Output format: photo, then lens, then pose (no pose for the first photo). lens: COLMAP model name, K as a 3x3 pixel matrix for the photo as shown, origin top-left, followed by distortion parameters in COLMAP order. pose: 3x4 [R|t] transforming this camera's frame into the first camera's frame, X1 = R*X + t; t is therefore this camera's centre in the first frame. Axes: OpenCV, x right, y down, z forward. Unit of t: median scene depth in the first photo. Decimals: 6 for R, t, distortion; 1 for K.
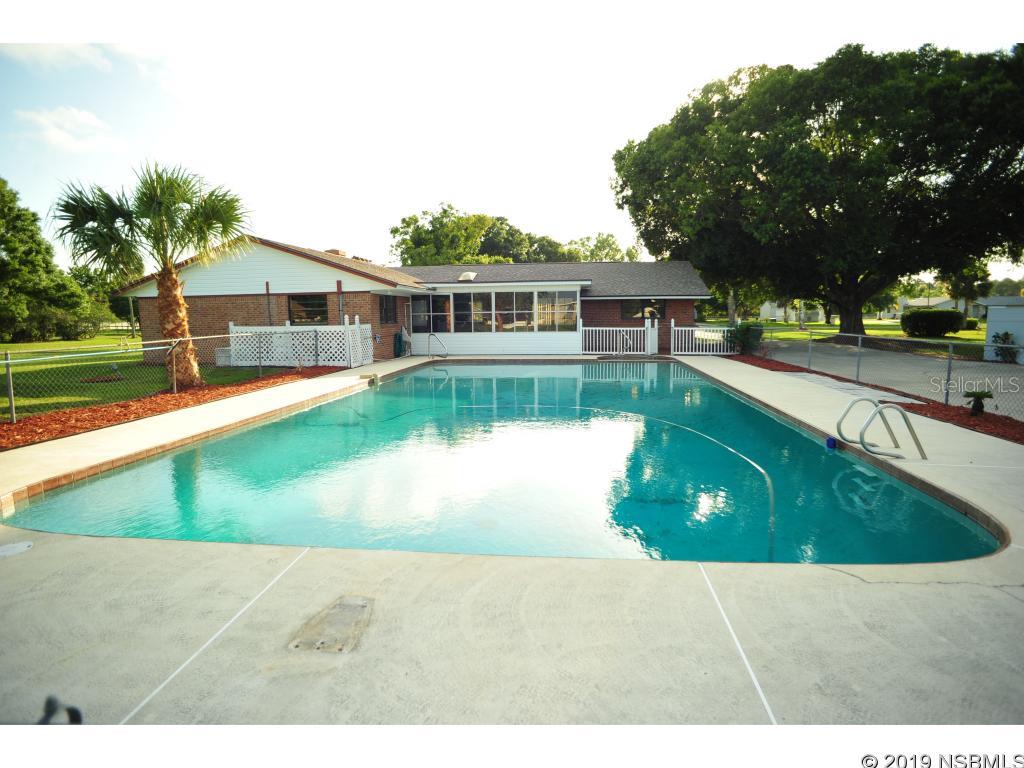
lens RADIAL K [[584.8, 0, 512.5], [0, 584.8, 383.4], [0, 0, 1]] dist [-0.078914, 0.045586]
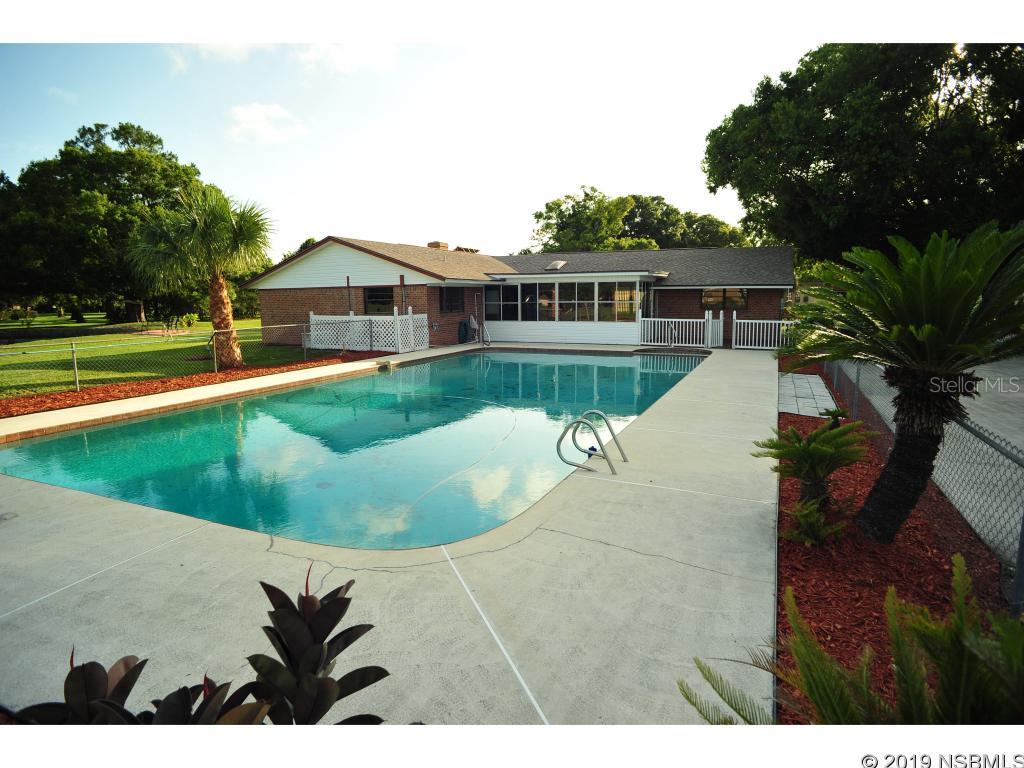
lens RADIAL K [[584.8, 0, 520.6], [0, 584.8, 387.8], [0, 0, 1]] dist [-0.078914, 0.045586]
pose [[0.953908, 0.048332, -0.296182, 0.227481], [-0.035492, 0.998189, 0.048580, -0.018041], [0.297993, -0.035829, 0.953895, -0.016238]]
